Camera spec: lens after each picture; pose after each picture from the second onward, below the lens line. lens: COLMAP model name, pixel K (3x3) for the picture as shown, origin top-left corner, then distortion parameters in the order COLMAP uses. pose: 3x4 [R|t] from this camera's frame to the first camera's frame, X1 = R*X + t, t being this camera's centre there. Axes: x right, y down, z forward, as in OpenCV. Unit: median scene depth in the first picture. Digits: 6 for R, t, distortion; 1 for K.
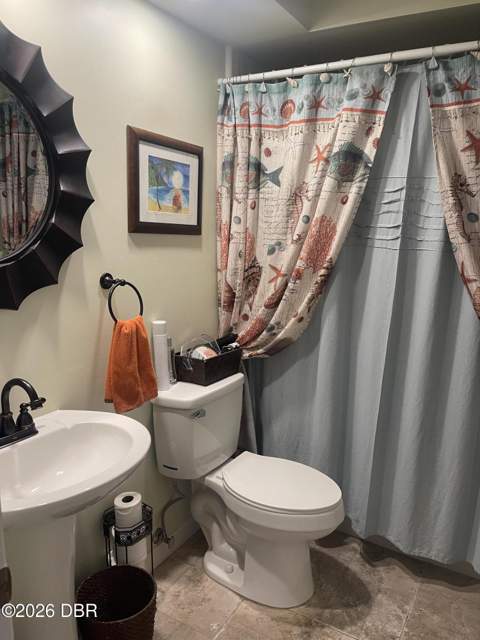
lens RADIAL K [[481.0, 0, 246.3], [0, 481.0, 322.6], [0, 0, 1]] dist [0.070953, -0.094698]
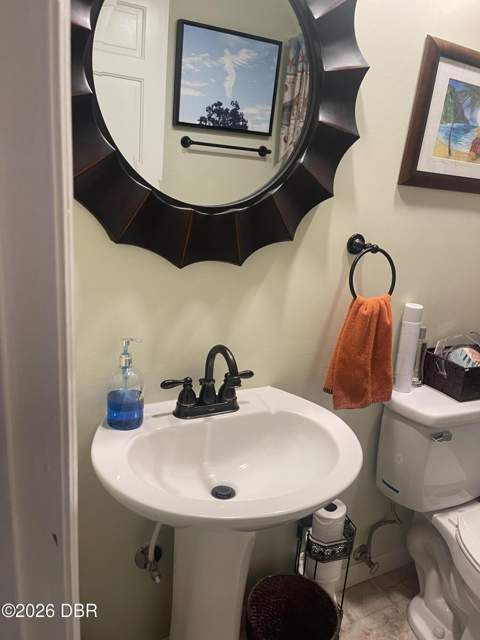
lens RADIAL K [[481.0, 0, 246.3], [0, 481.0, 322.6], [0, 0, 1]] dist [0.070953, -0.094698]
pose [[0.843194, 0.213377, -0.493451, -0.026536], [-0.173992, 0.976773, 0.125063, -0.034198], [0.508676, -0.019596, 0.860735, 0.271807]]
